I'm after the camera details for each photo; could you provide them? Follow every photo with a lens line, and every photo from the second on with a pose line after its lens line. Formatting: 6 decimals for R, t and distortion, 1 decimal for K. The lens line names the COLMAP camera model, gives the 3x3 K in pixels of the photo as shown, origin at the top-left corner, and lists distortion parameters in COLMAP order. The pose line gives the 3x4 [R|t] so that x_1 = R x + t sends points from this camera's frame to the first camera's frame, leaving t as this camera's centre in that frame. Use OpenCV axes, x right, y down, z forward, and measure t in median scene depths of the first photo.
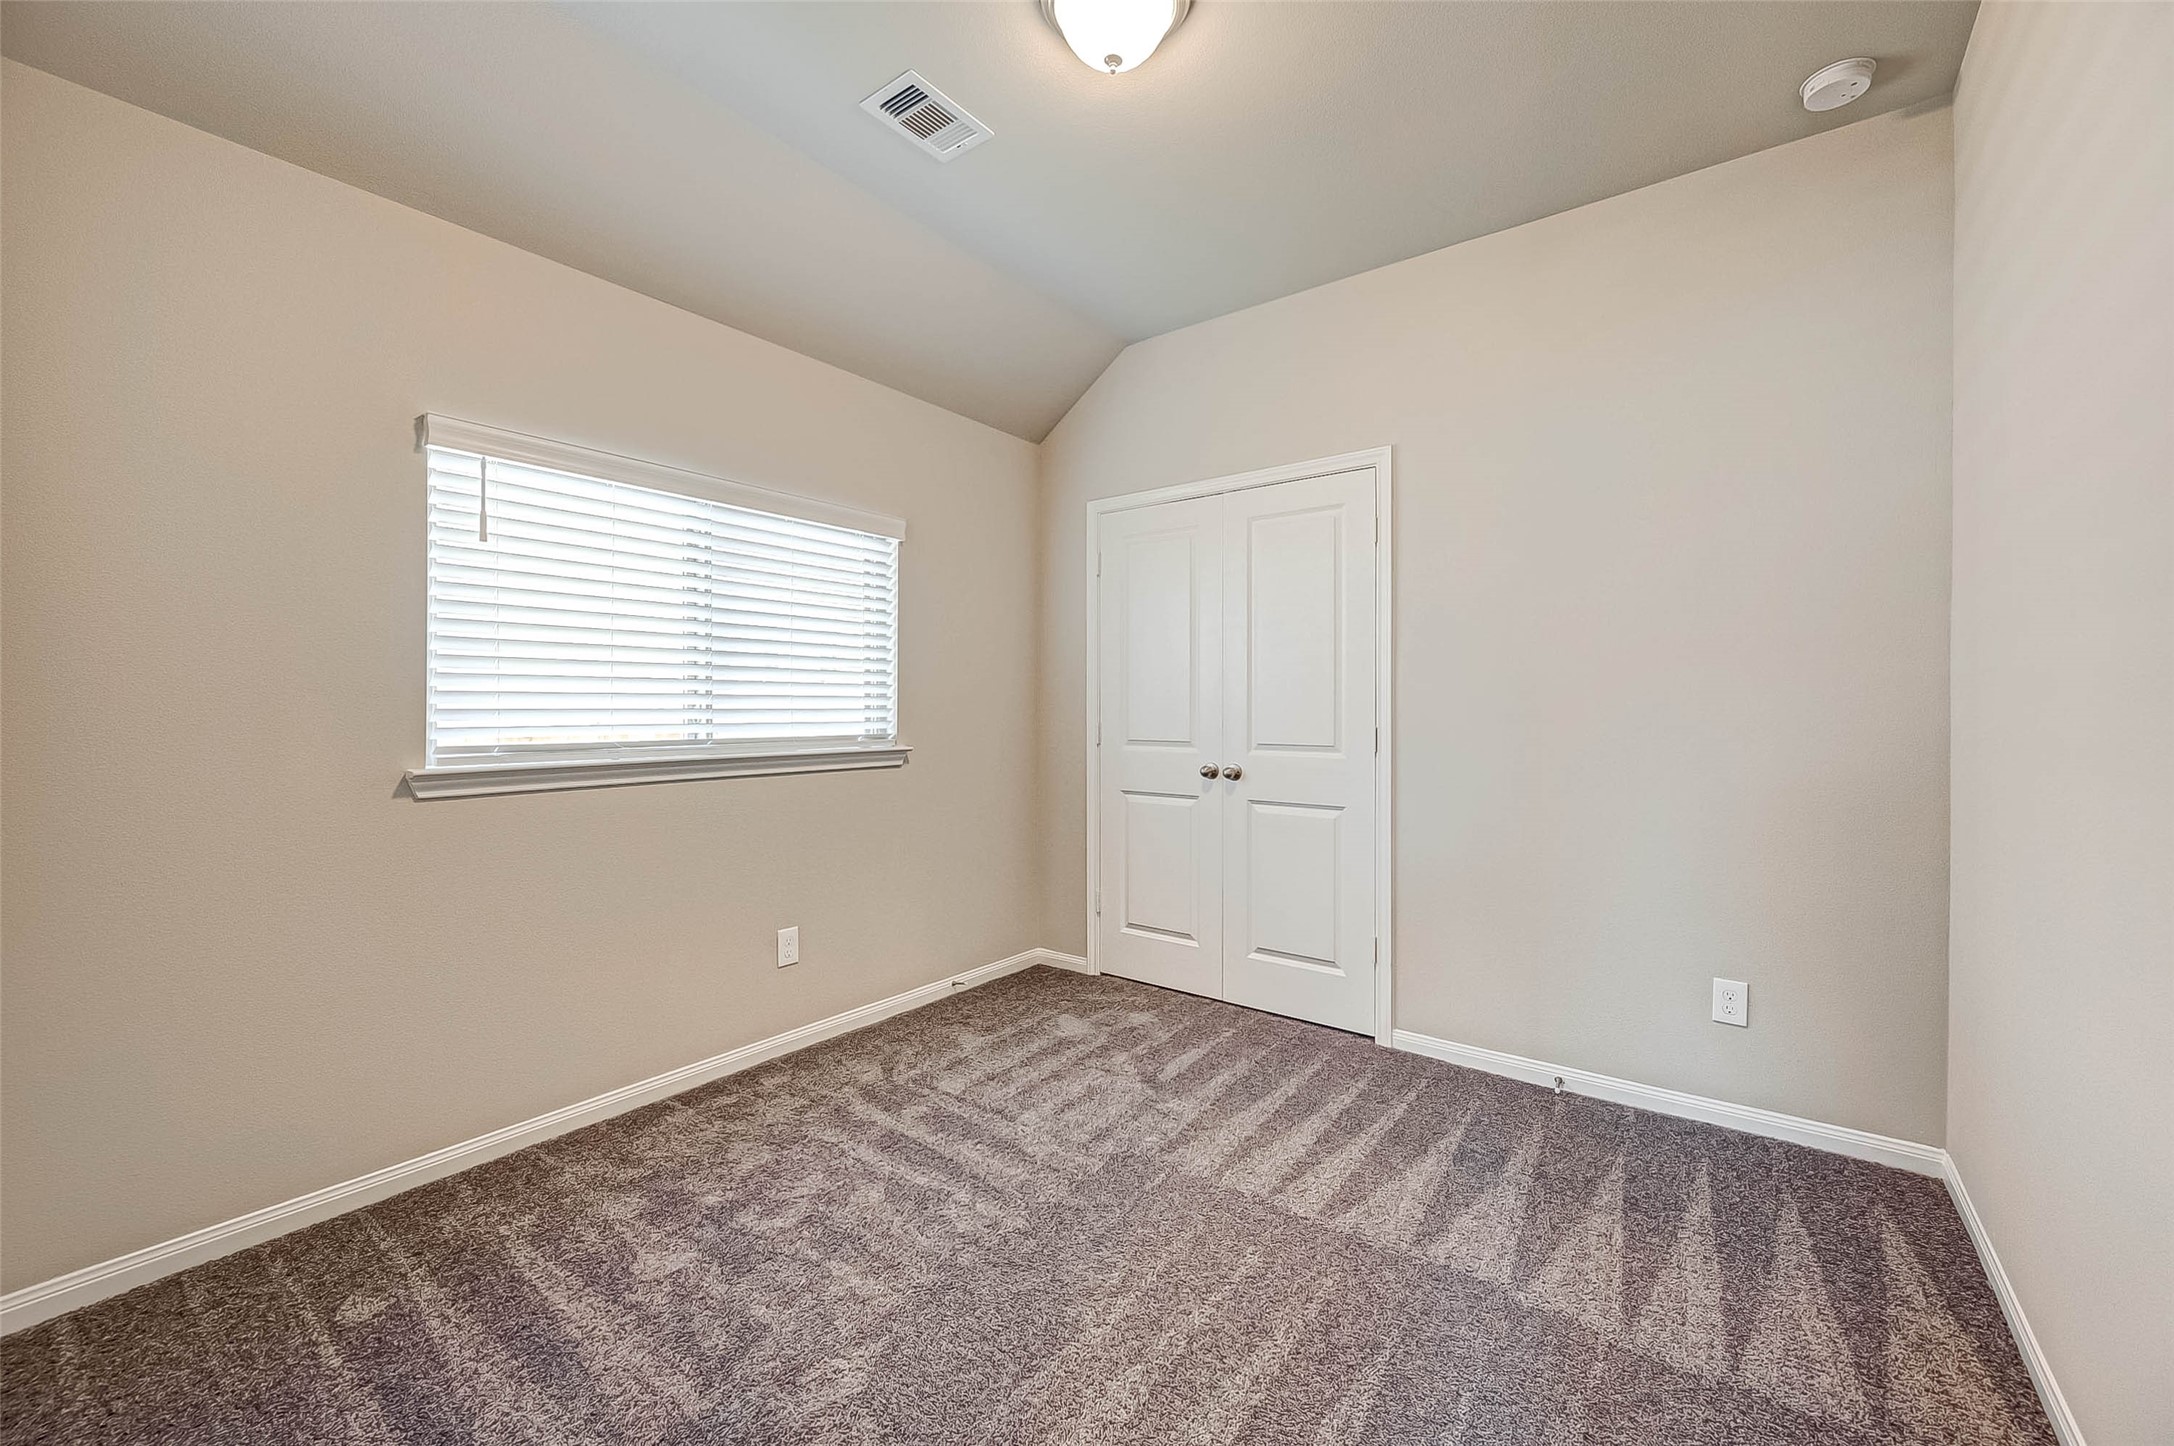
lens RADIAL K [[838.7, 0, 1116.7], [0, 838.7, 700.0], [0, 0, 1]] dist [-0.000968, -0.000190]
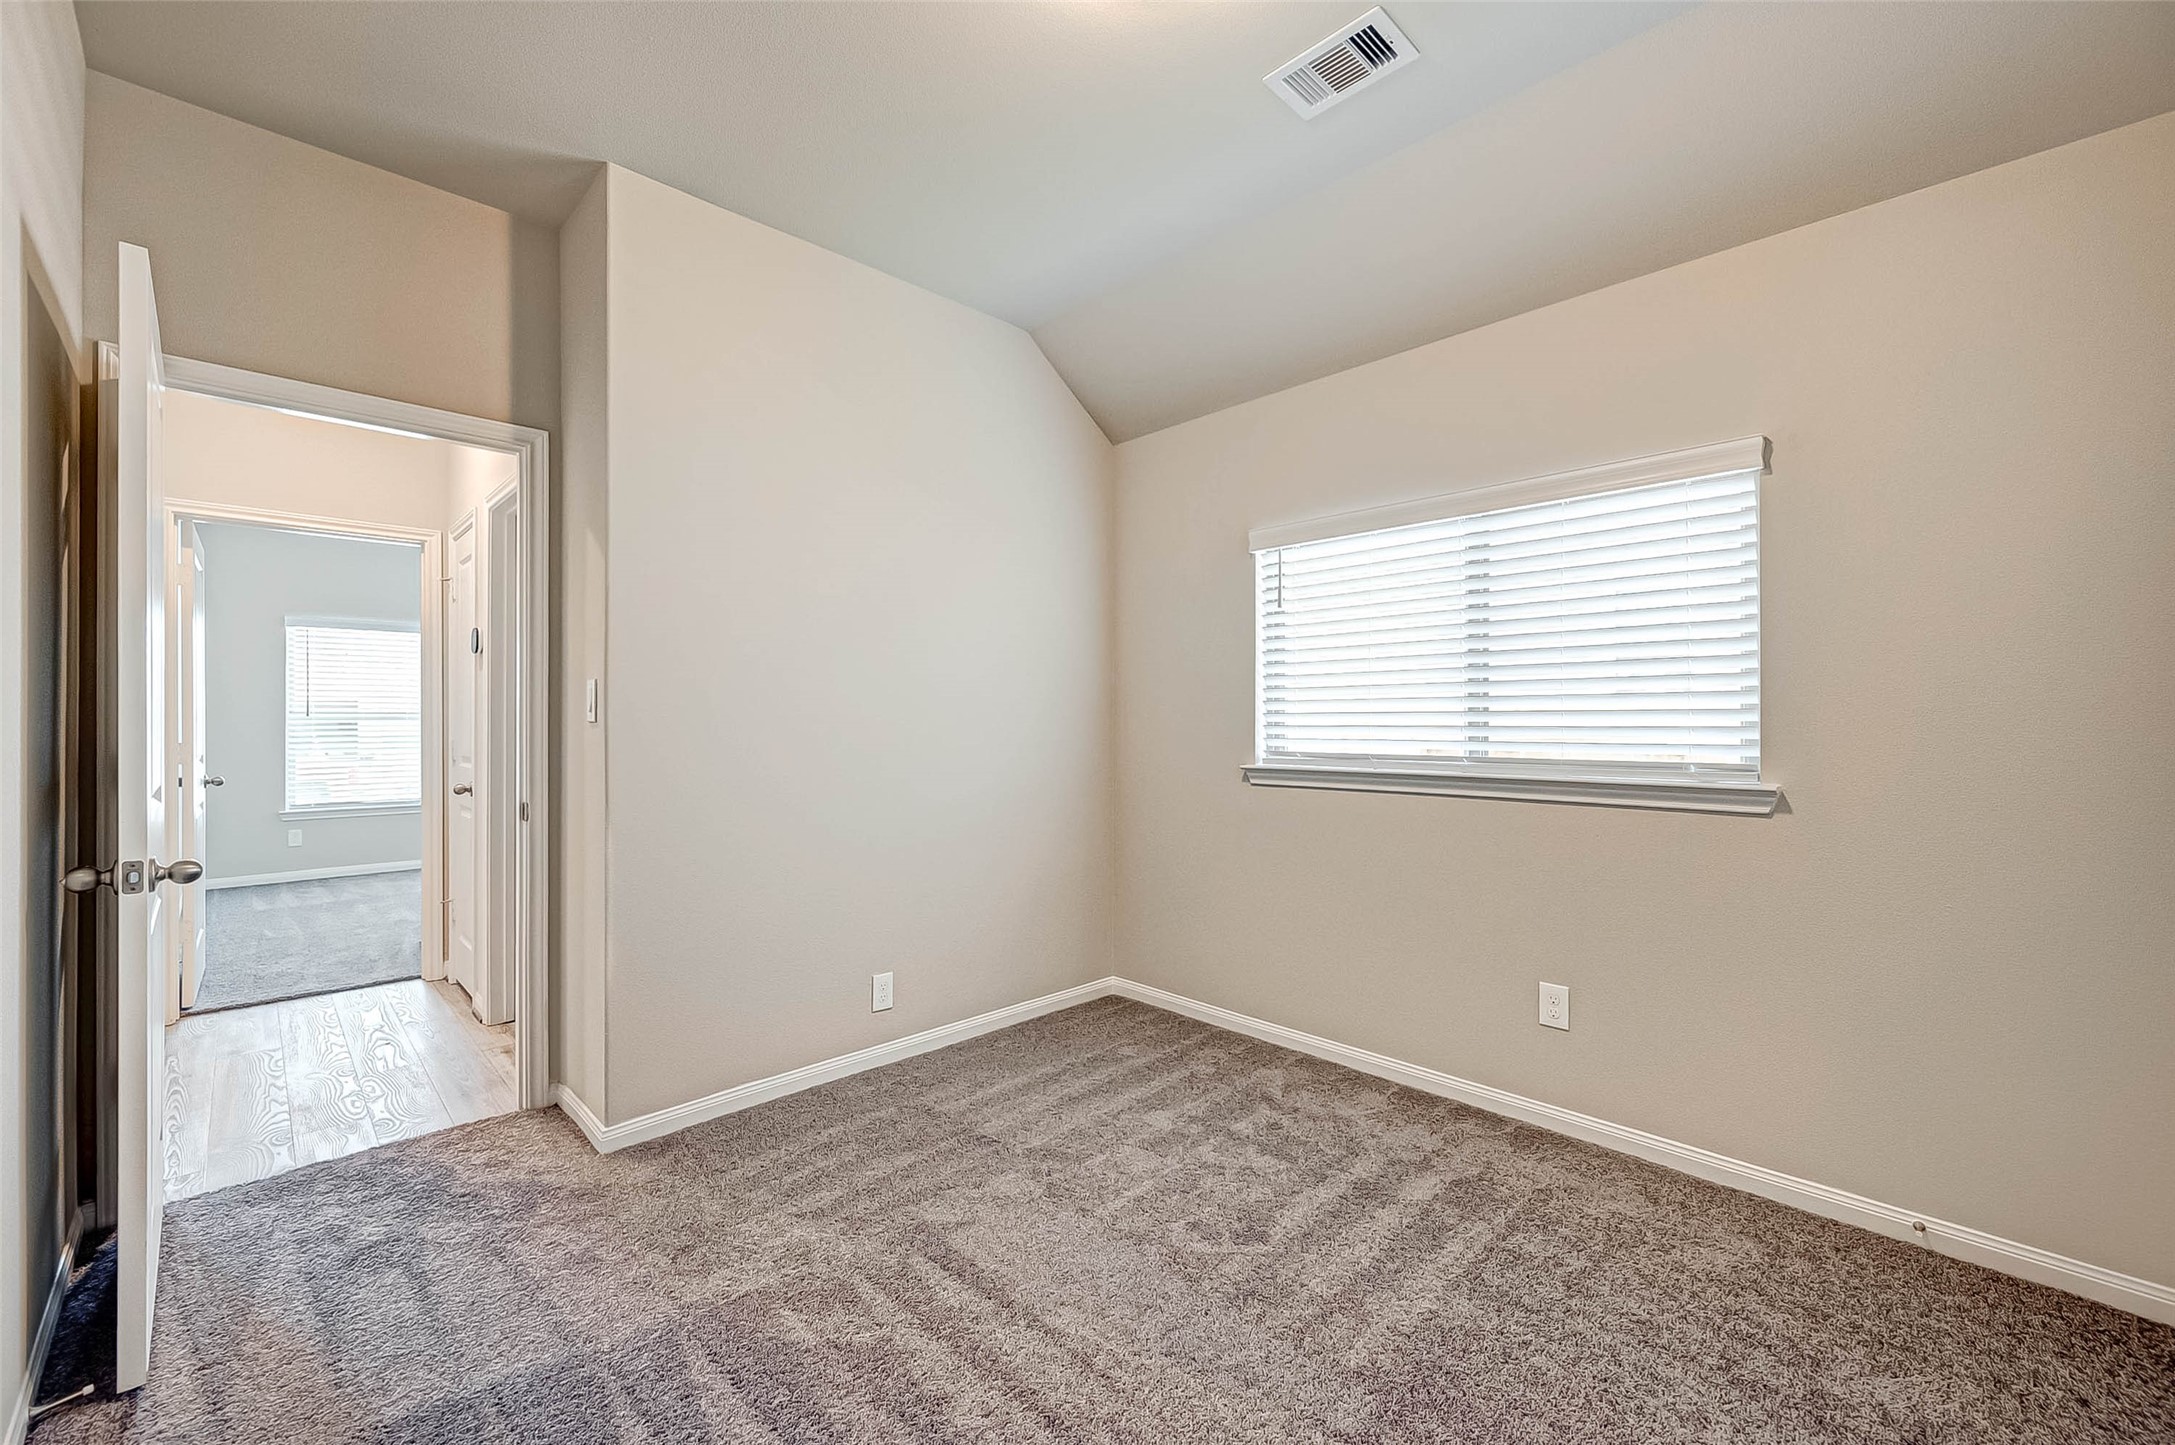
lens RADIAL K [[887.0, 0, 1076.9], [0, 887.0, 729.7], [0, 0, 1]] dist [-0.000867, -0.000139]
pose [[-0.167557, 0.003606, -0.985856, 0.769017], [0.005734, 0.999980, 0.002683, 0.012242], [0.985846, -0.005203, -0.167574, 0.905390]]
